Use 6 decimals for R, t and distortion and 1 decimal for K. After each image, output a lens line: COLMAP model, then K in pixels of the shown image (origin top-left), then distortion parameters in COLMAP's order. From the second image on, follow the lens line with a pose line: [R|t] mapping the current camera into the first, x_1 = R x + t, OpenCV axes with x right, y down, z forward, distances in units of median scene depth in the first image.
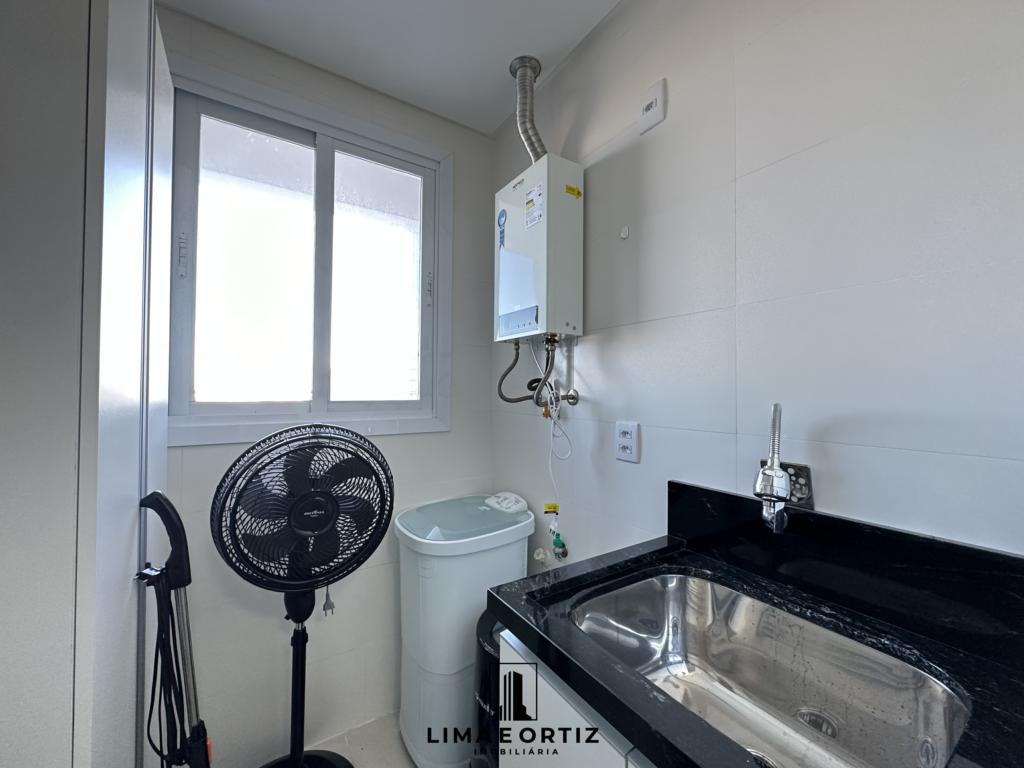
lens RADIAL K [[411.5, 0, 525.3], [0, 411.5, 385.4], [0, 0, 1]] dist [-0.000351, 0.000105]
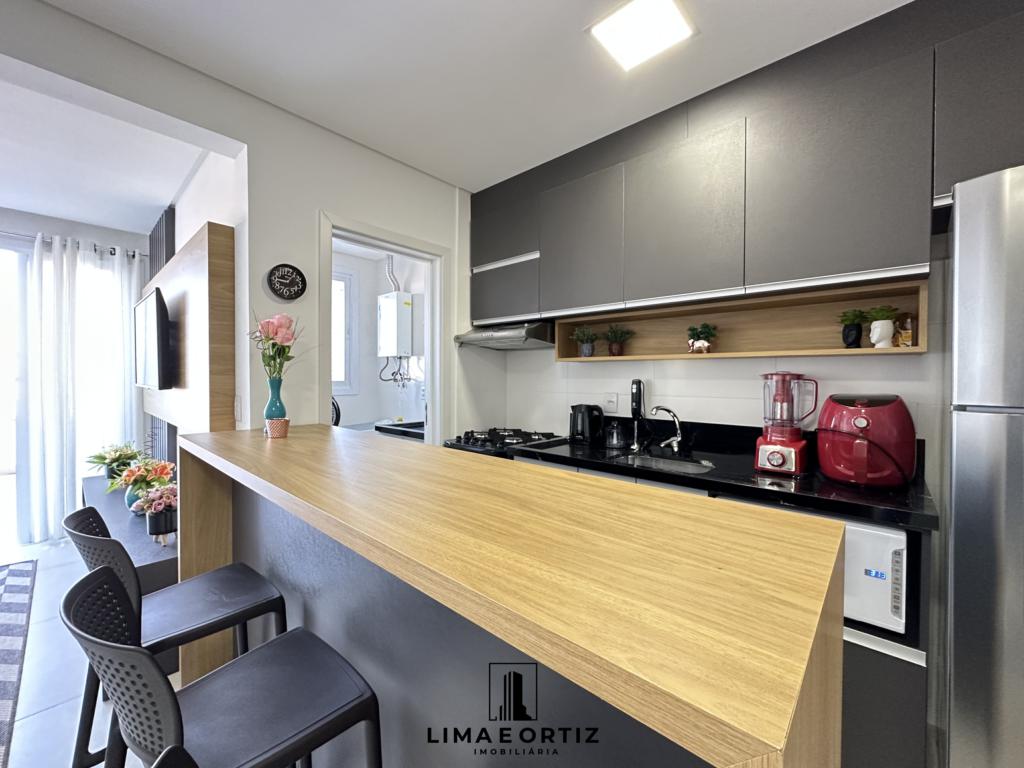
lens RADIAL K [[408.9, 0, 512.8], [0, 408.9, 382.9], [0, 0, 1]] dist [-0.003533, 0.000612]
pose [[0.972375, -0.005586, 0.233359, 0.159739], [-0.000317, 0.999681, 0.025248, -0.011527], [-0.233426, -0.024625, 0.972063, -1.805970]]
